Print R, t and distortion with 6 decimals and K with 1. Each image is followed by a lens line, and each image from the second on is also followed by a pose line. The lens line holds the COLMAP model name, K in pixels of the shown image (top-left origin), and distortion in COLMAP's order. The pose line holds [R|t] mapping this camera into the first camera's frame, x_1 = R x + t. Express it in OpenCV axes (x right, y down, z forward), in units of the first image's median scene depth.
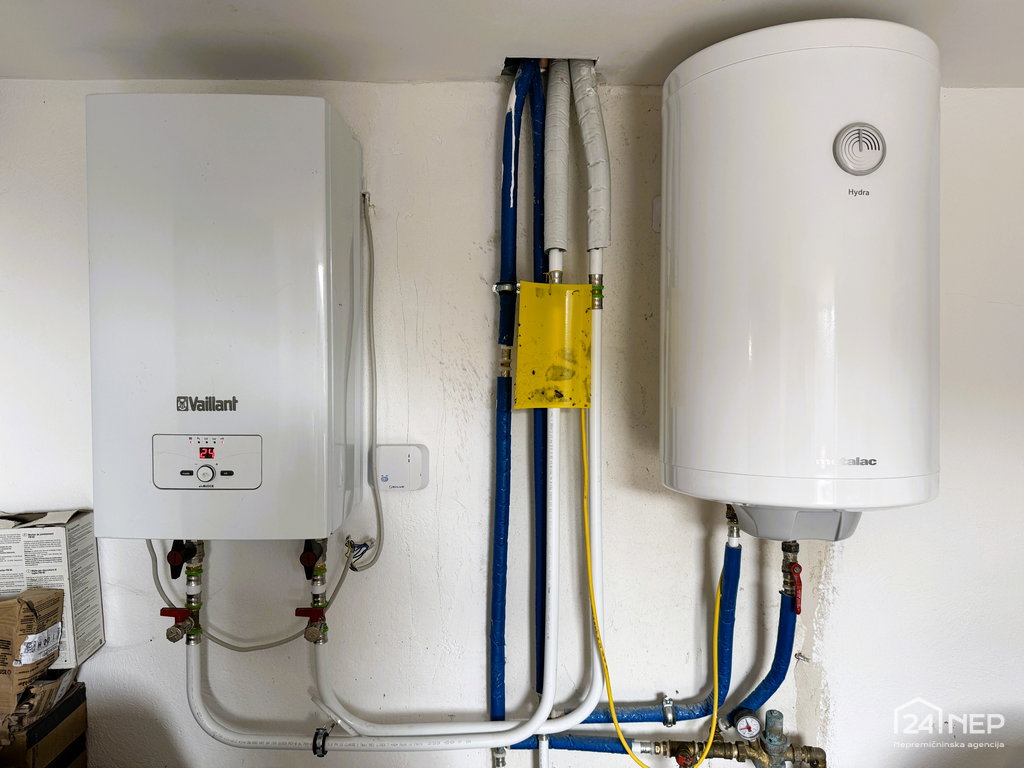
lens RADIAL K [[724.8, 0, 512.0], [0, 724.8, 384.0], [0, 0, 1]] dist [-0.006320, -0.002257]
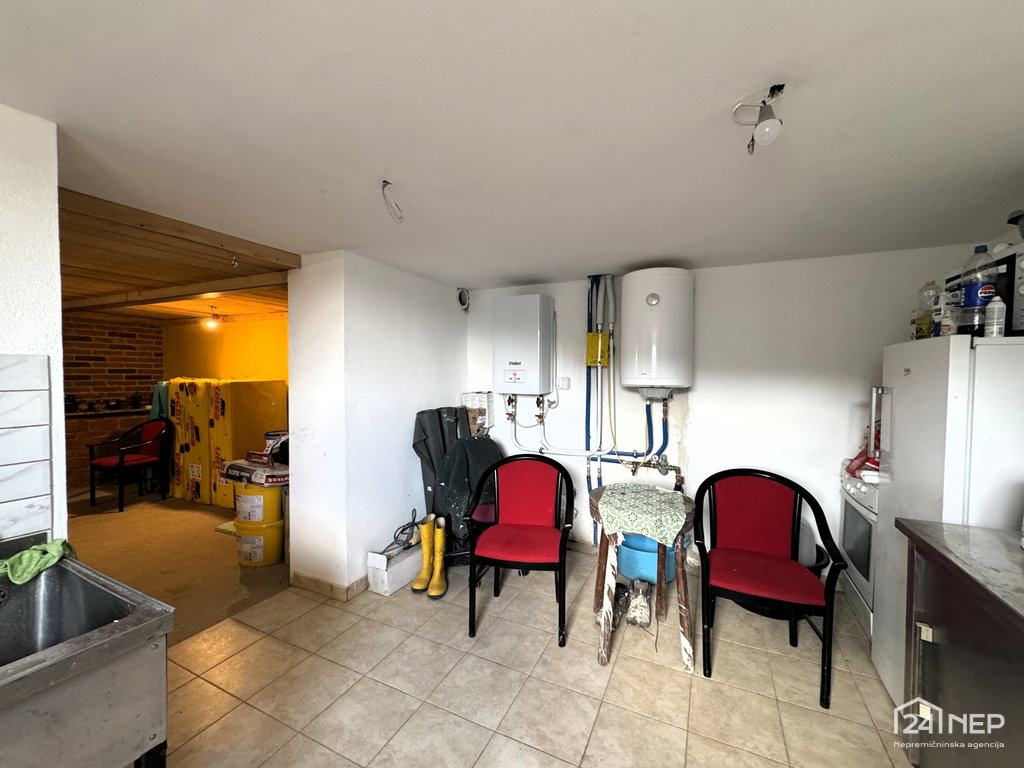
lens RADIAL K [[416.8, 0, 514.4], [0, 416.8, 382.2], [0, 0, 1]] dist [-0.002483, -0.000298]
pose [[0.887793, 0.019004, -0.459850, 0.659183], [-0.014217, 0.999803, 0.013870, 0.093606], [0.460023, -0.005776, 0.887888, -1.114592]]
